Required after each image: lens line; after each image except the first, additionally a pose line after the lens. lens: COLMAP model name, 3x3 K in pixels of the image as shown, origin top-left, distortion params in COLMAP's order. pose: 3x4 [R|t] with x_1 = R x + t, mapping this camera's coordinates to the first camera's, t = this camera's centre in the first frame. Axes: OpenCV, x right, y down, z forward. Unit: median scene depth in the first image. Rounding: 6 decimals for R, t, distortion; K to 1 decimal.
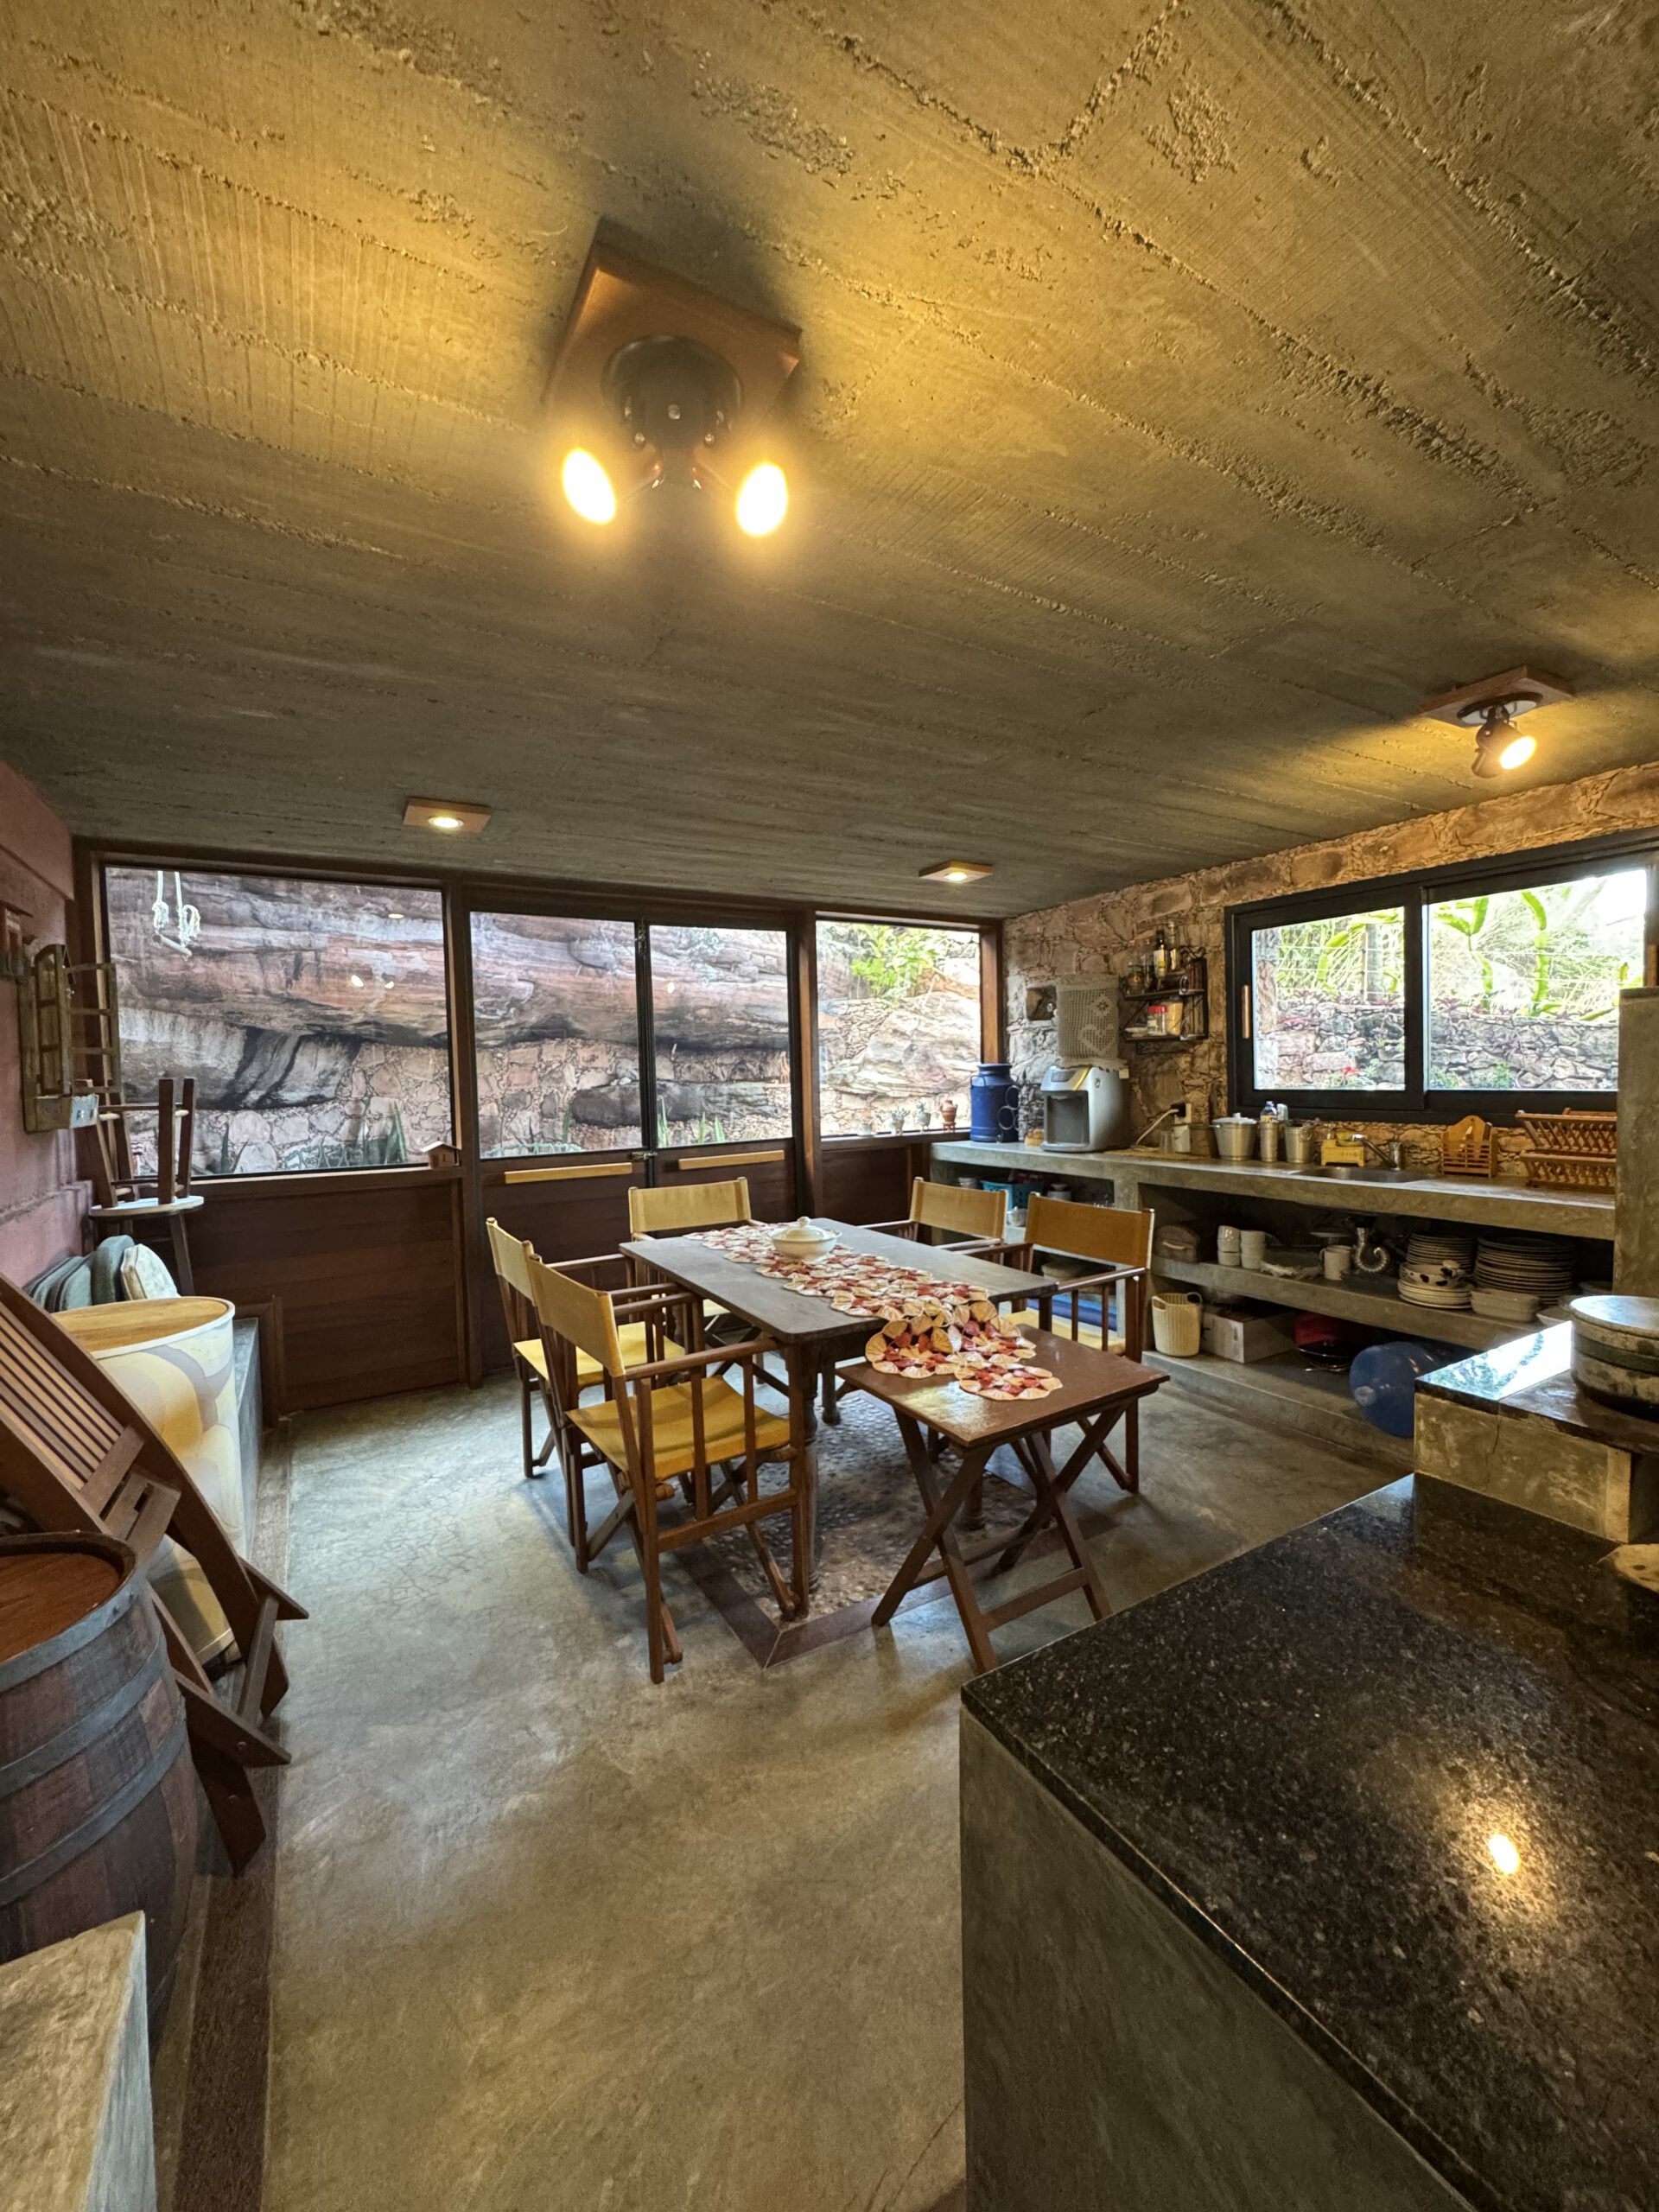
lens RADIAL K [[885.6, 0, 831.5], [0, 885.6, 1104.3], [0, 0, 1]] dist [-0.003472, 0.000469]
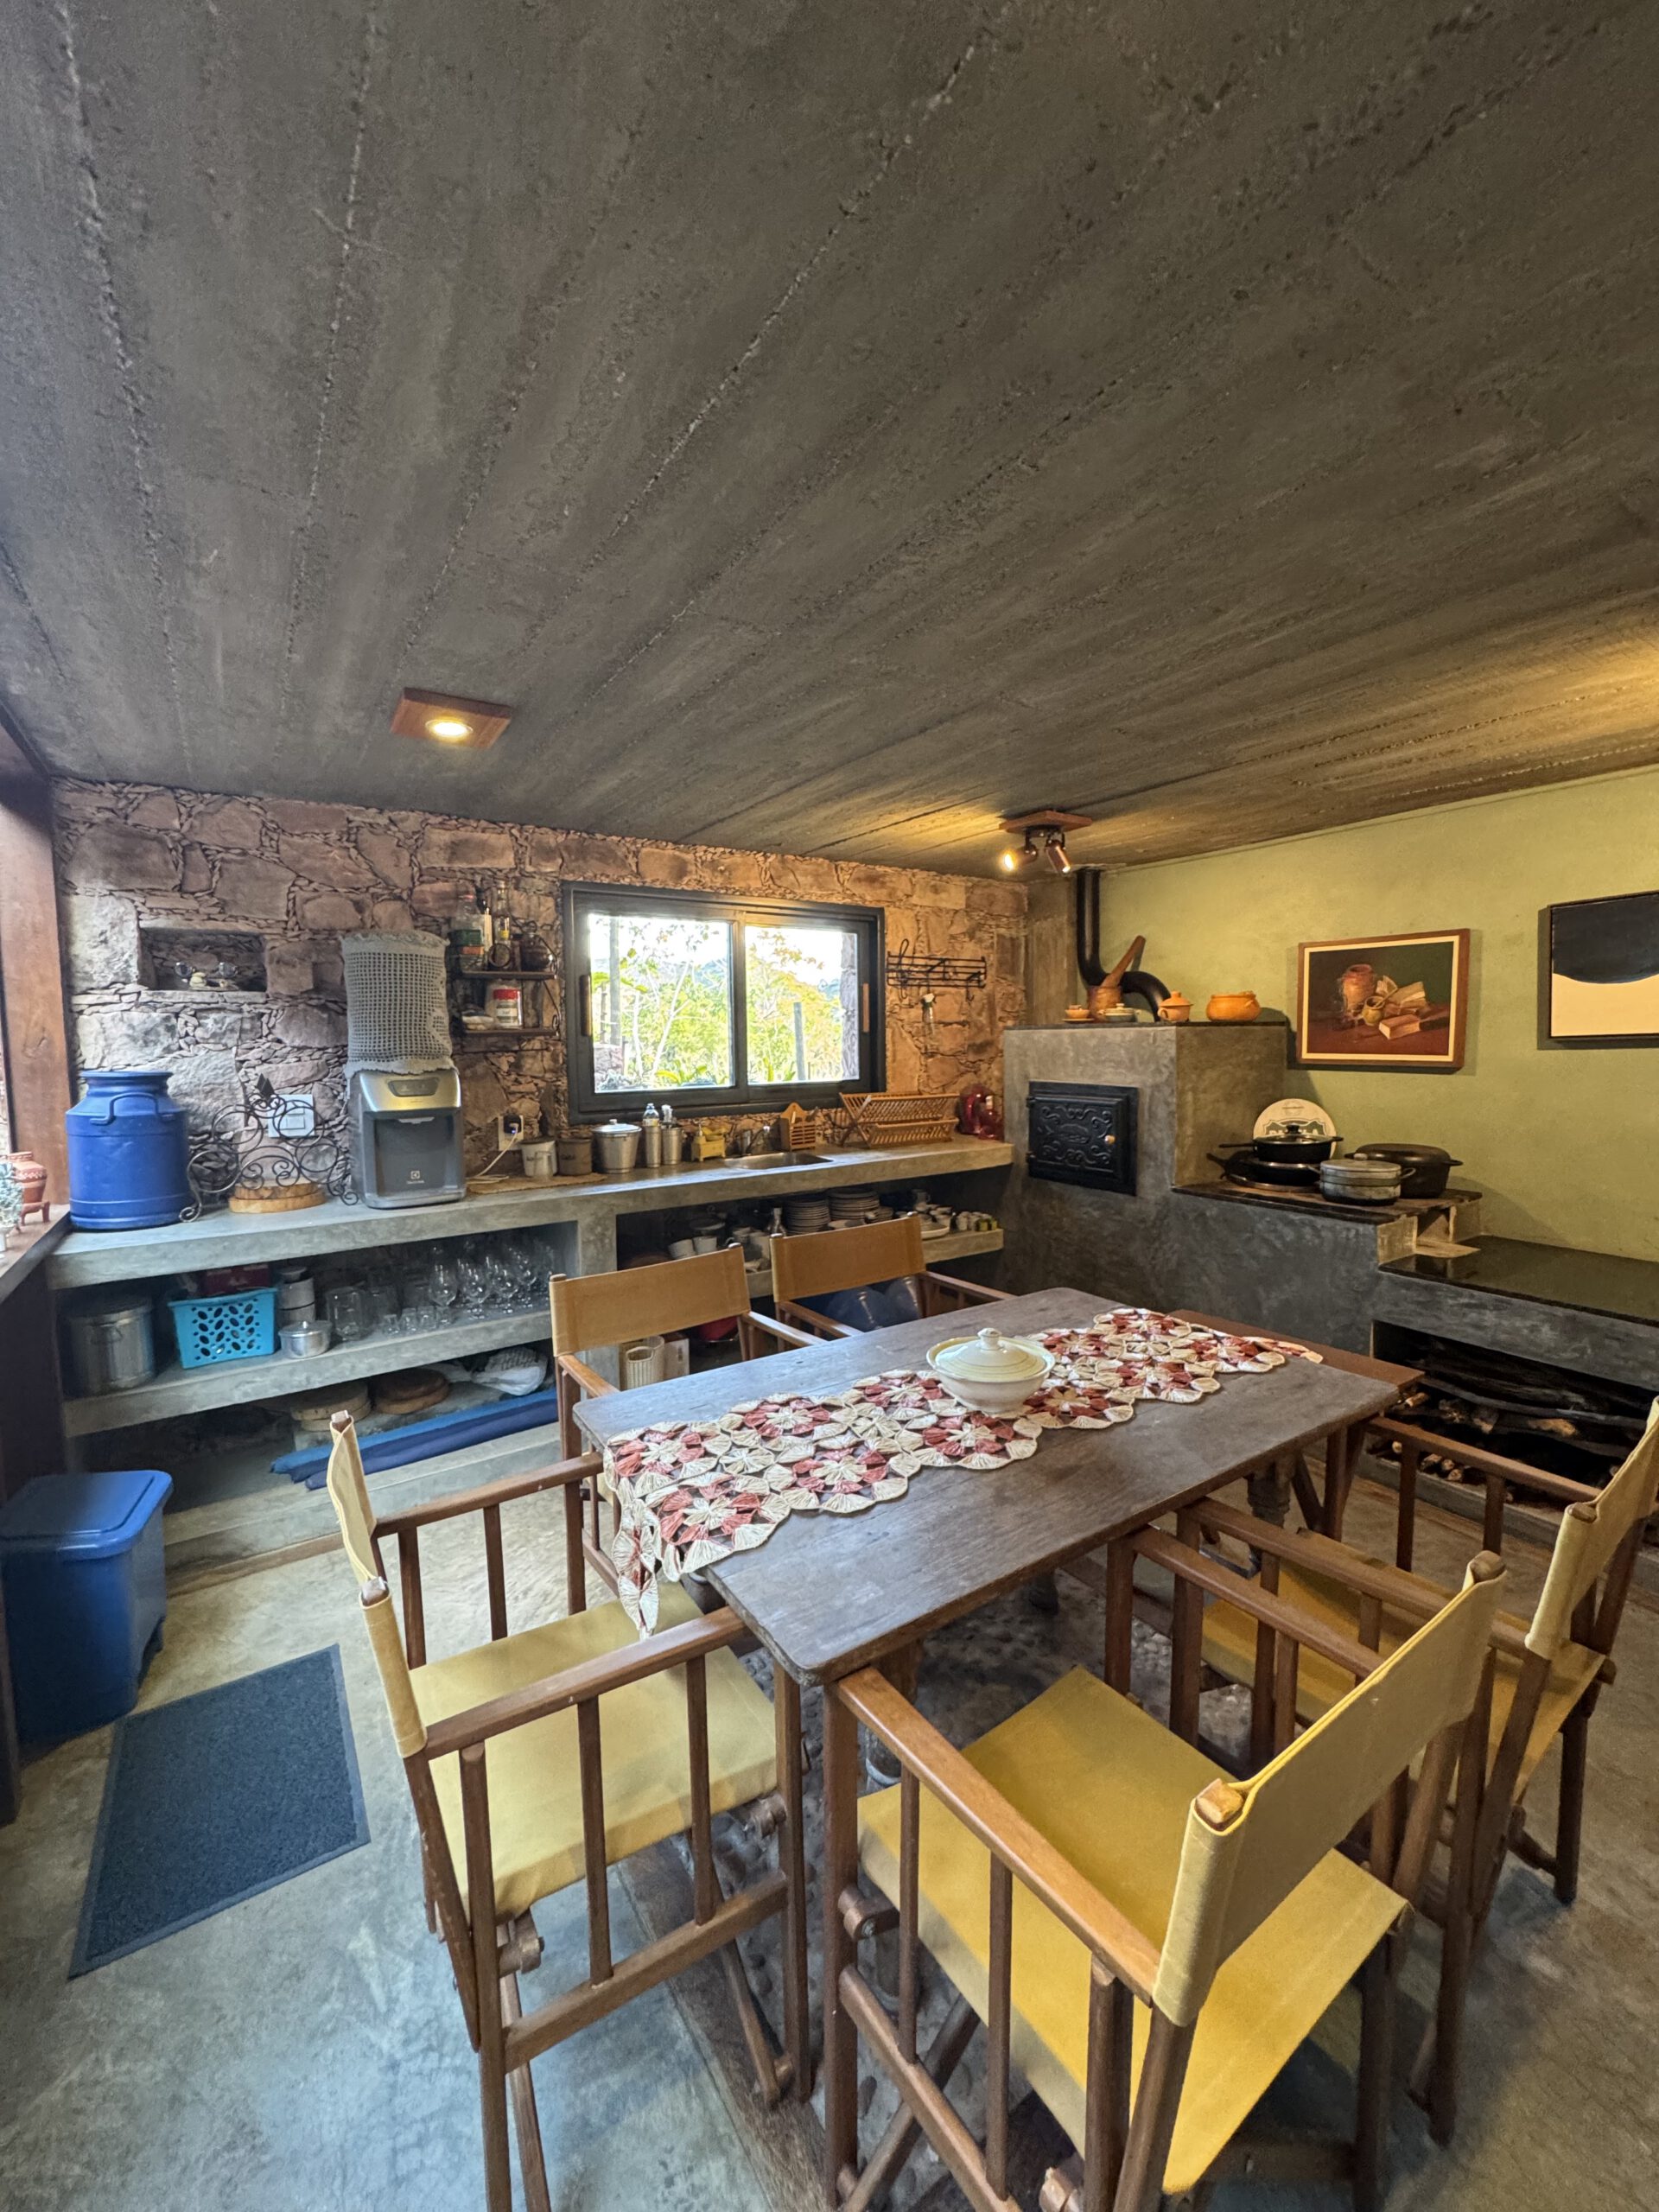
lens RADIAL K [[885.6, 0, 831.5], [0, 885.6, 1104.3], [0, 0, 1]] dist [-0.003472, 0.000469]
pose [[-0.069845, -0.055496, 0.996013, -0.432131], [0.055384, 0.996696, 0.059418, -0.045055], [-0.996019, 0.059313, -0.066541, 0.816458]]
